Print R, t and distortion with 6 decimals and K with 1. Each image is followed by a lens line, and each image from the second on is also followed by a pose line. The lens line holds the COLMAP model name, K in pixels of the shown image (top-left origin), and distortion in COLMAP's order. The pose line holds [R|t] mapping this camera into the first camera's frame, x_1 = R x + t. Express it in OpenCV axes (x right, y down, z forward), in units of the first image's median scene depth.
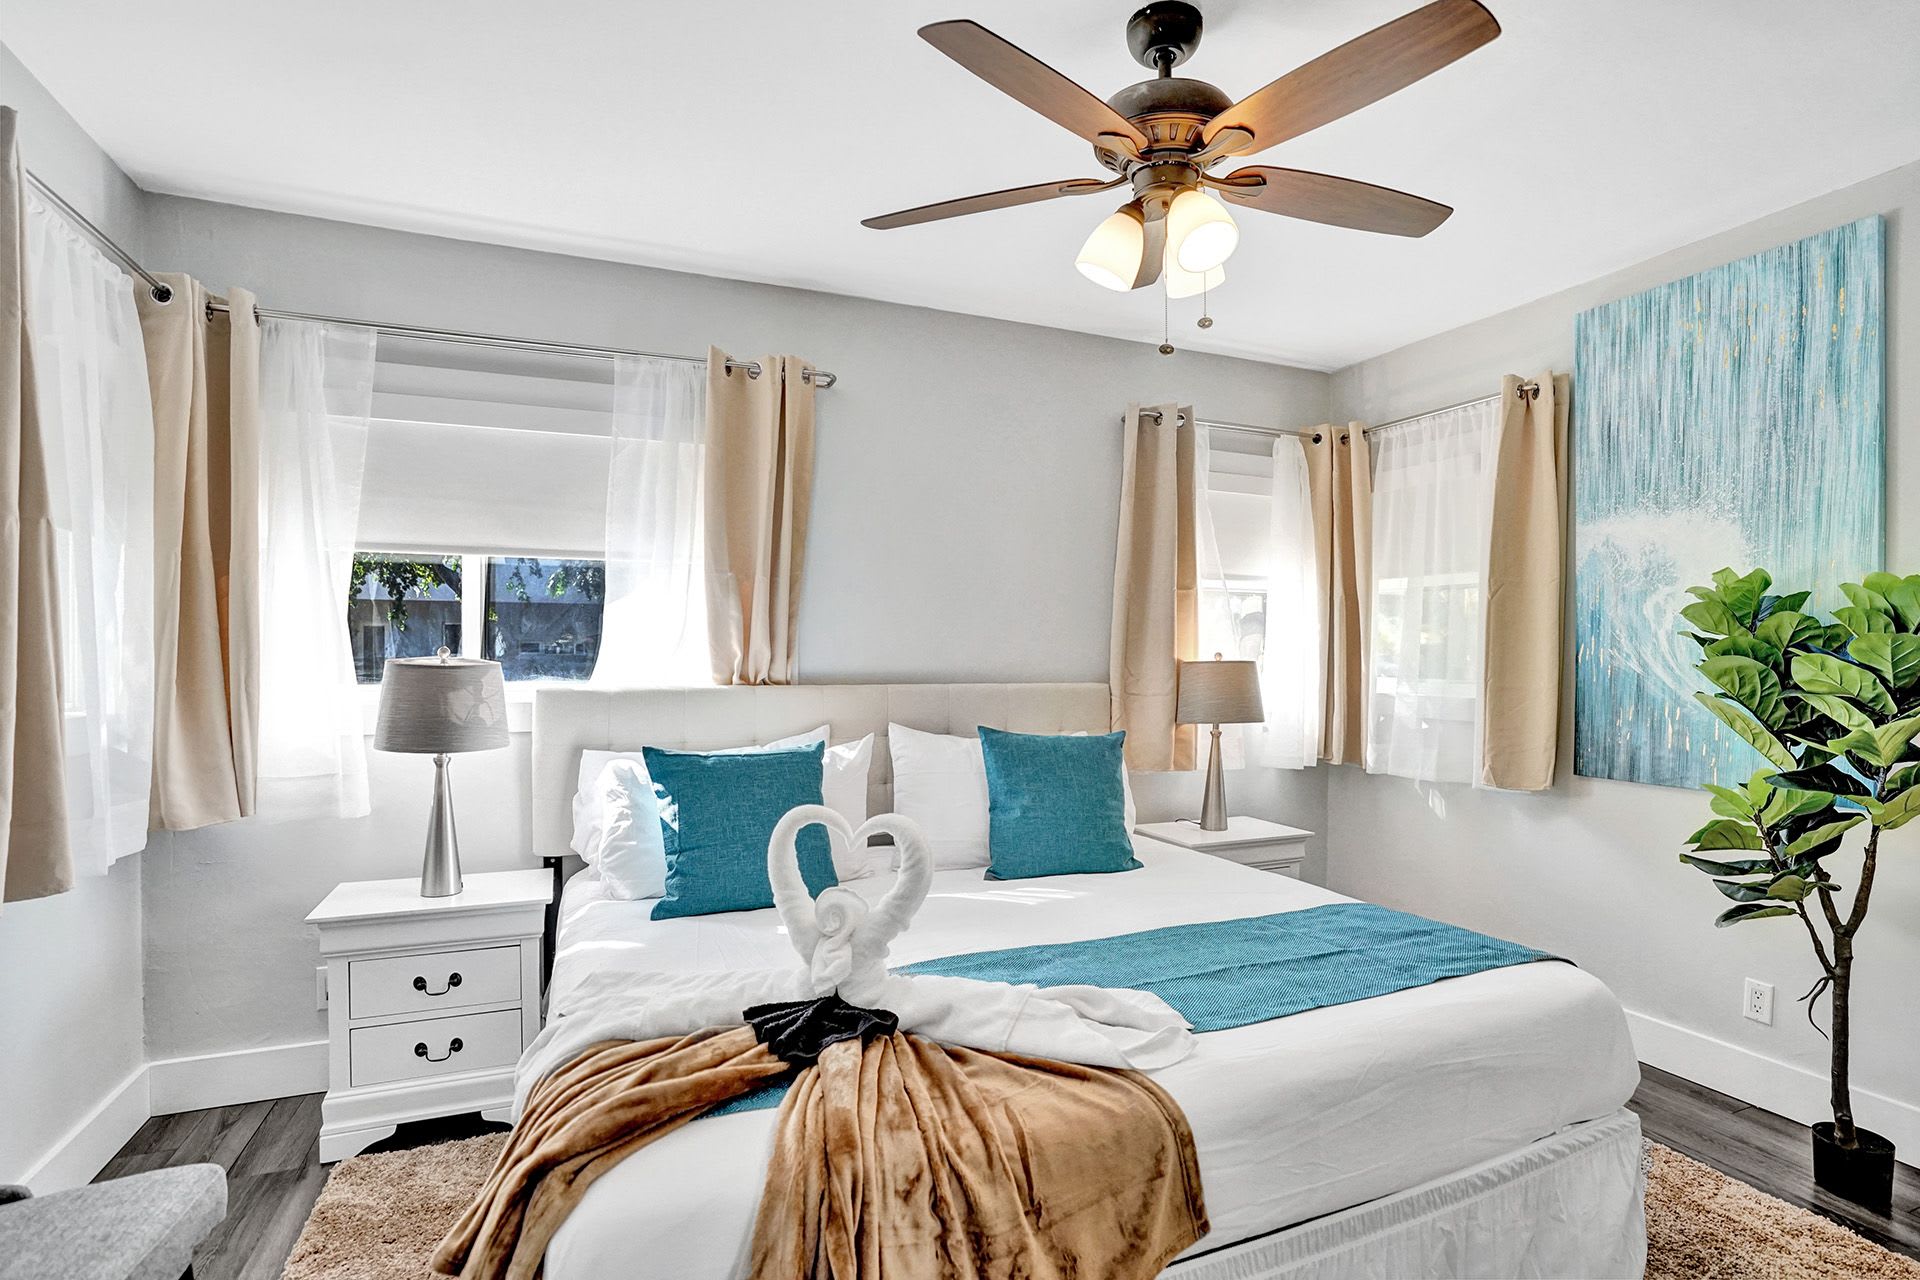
lens RADIAL K [[924.1, 0, 960.0], [0, 924.1, 640.0], [0, 0, 1]] dist [-0.070867, 0.030747]
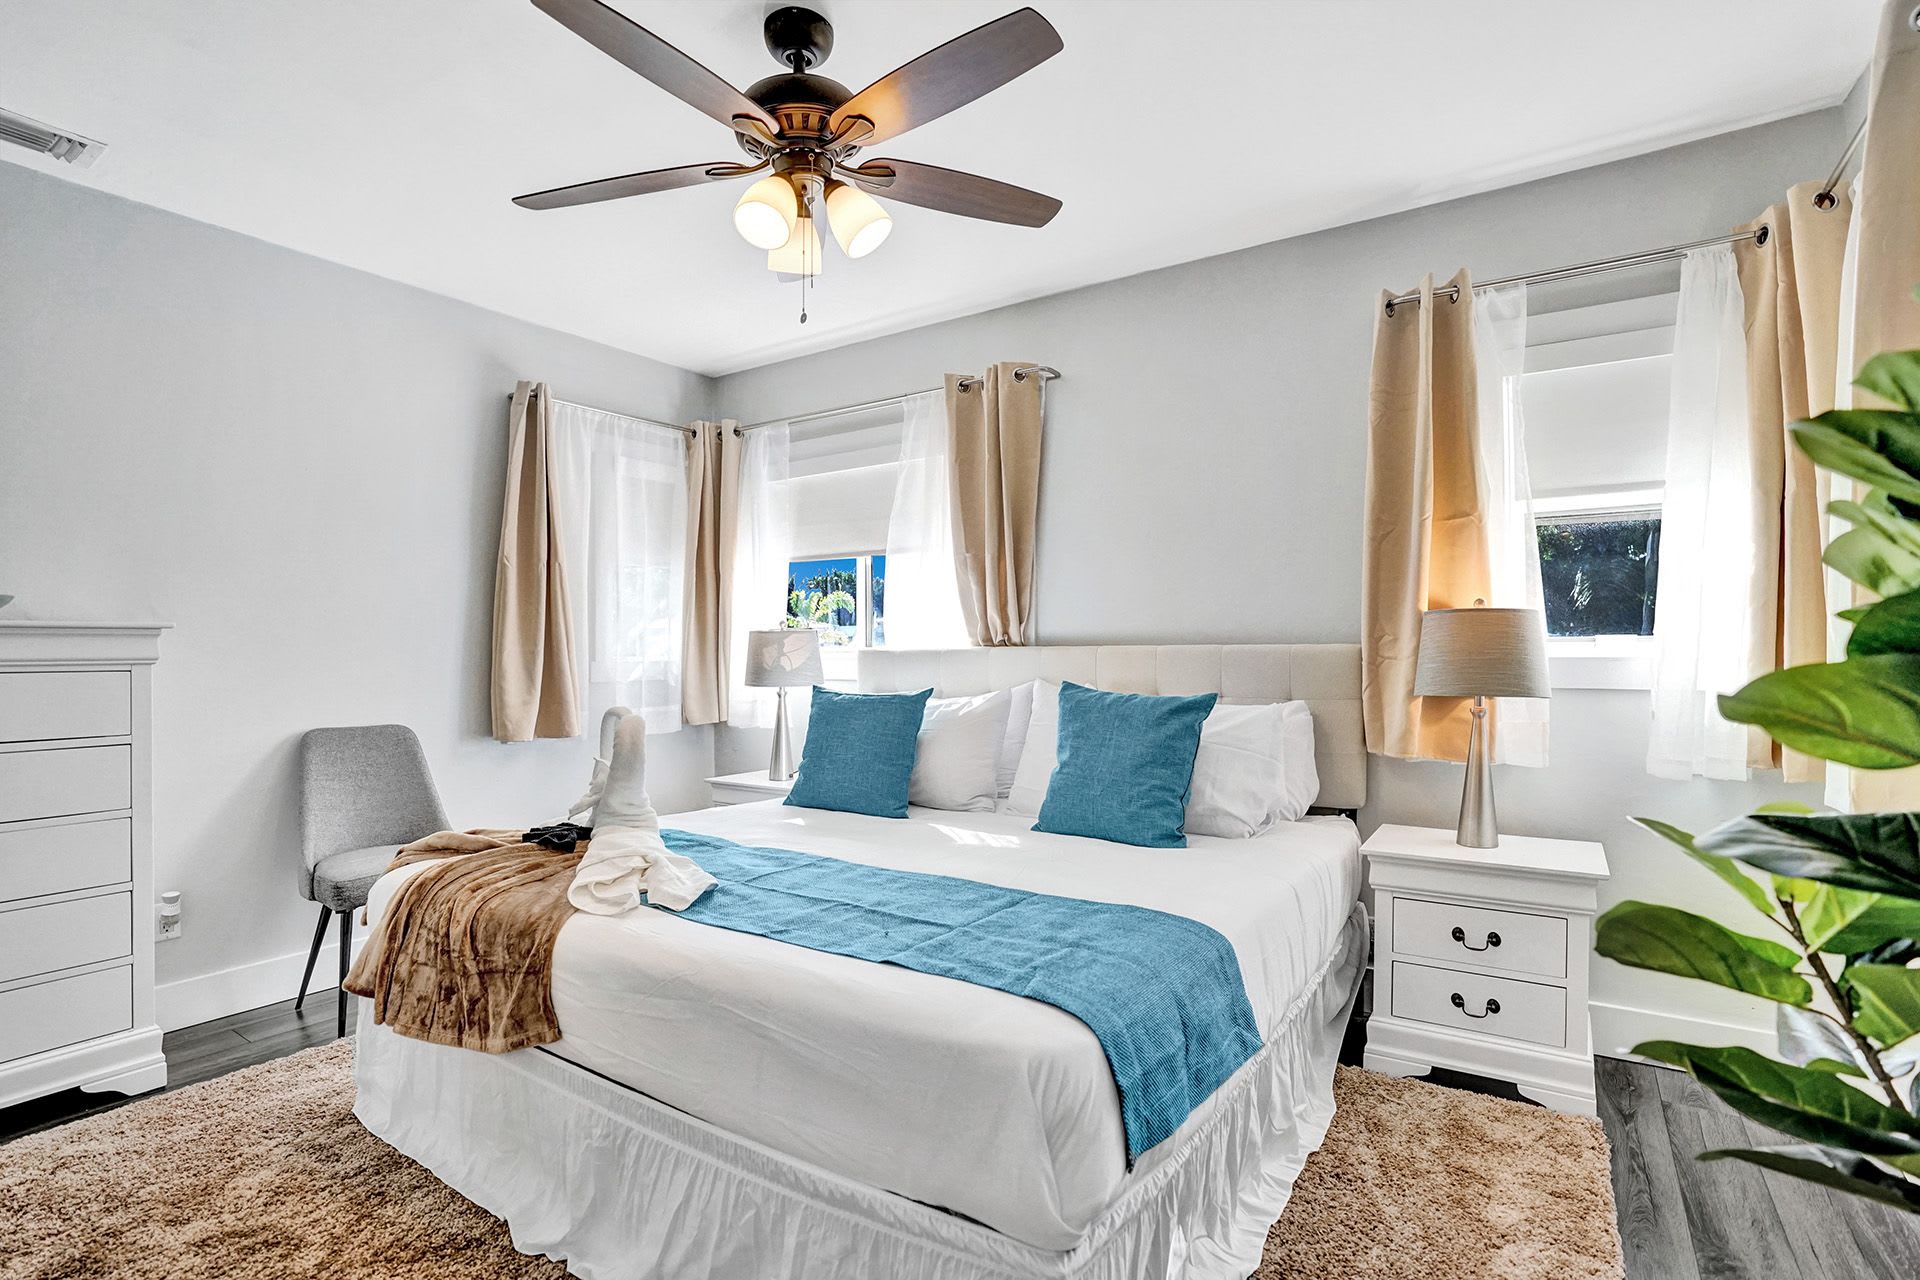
lens RADIAL K [[924.1, 0, 960.0], [0, 924.1, 640.0], [0, 0, 1]] dist [-0.070867, 0.030747]
pose [[0.547648, -0.002404, -0.836705, 0.807868], [0.042527, 0.998783, 0.024966, 0.009044], [0.835627, -0.049256, 0.547084, 0.320909]]
